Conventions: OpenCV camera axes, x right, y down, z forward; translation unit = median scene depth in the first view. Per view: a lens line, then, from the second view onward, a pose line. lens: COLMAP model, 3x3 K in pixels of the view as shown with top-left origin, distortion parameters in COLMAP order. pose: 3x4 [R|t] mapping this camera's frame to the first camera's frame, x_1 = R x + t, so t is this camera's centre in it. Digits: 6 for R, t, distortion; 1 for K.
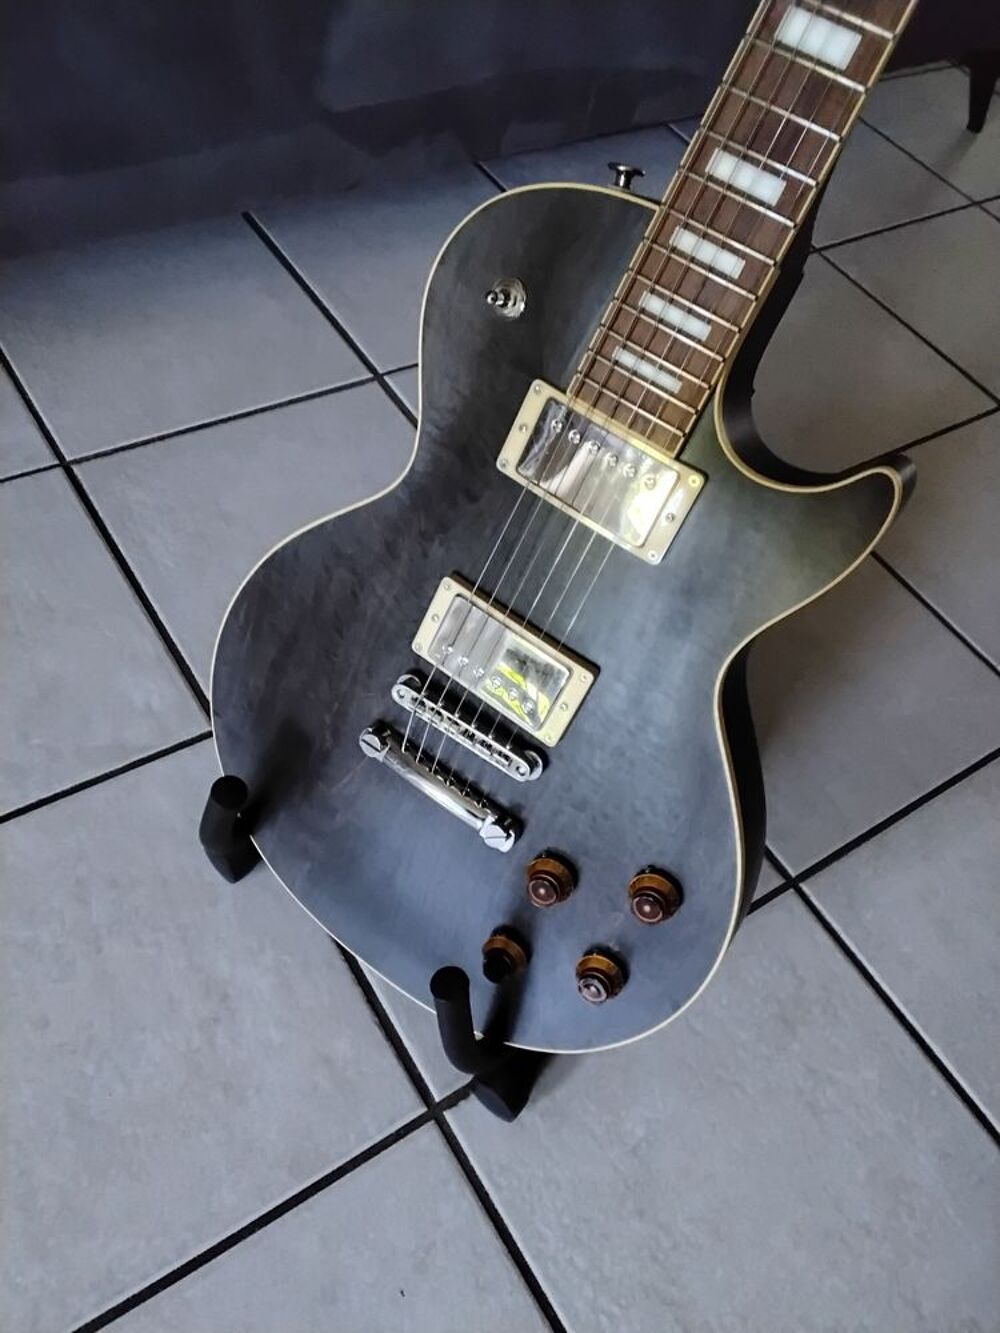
lens RADIAL K [[1053.1, 0, 490.9], [0, 1053.1, 666.1], [0, 0, 1]] dist [0.104664, -0.148815]
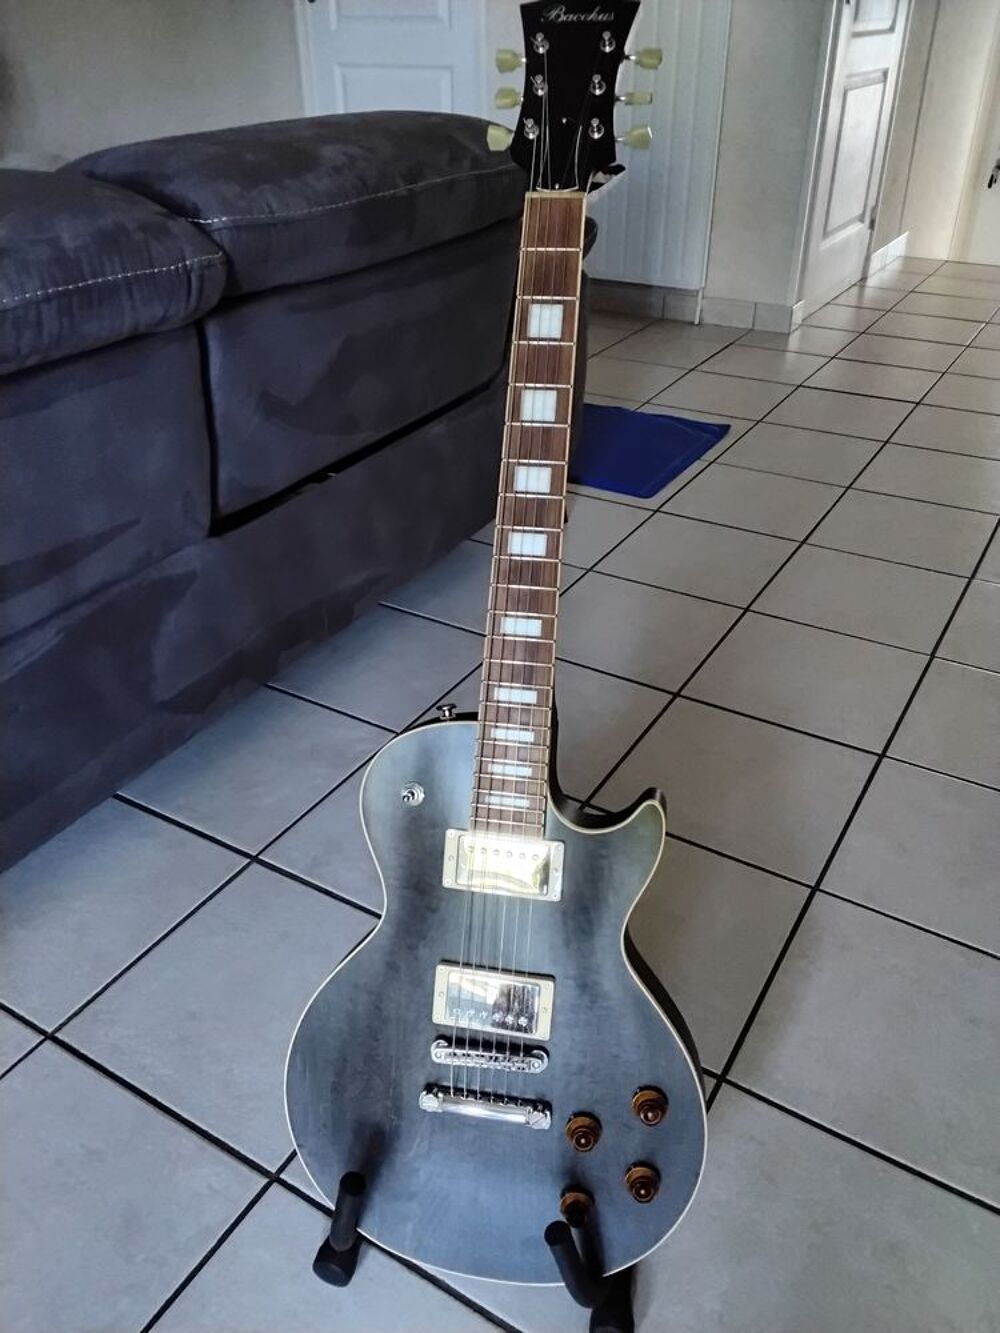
lens RADIAL K [[1053.1, 0, 490.9], [0, 1053.1, 666.1], [0, 0, 1]] dist [0.104664, -0.148815]
pose [[0.891803, -0.362583, 0.270595, -0.184410], [0.432248, 0.859457, -0.272939, -0.002579], [-0.133602, 0.360372, 0.923191, -0.476124]]
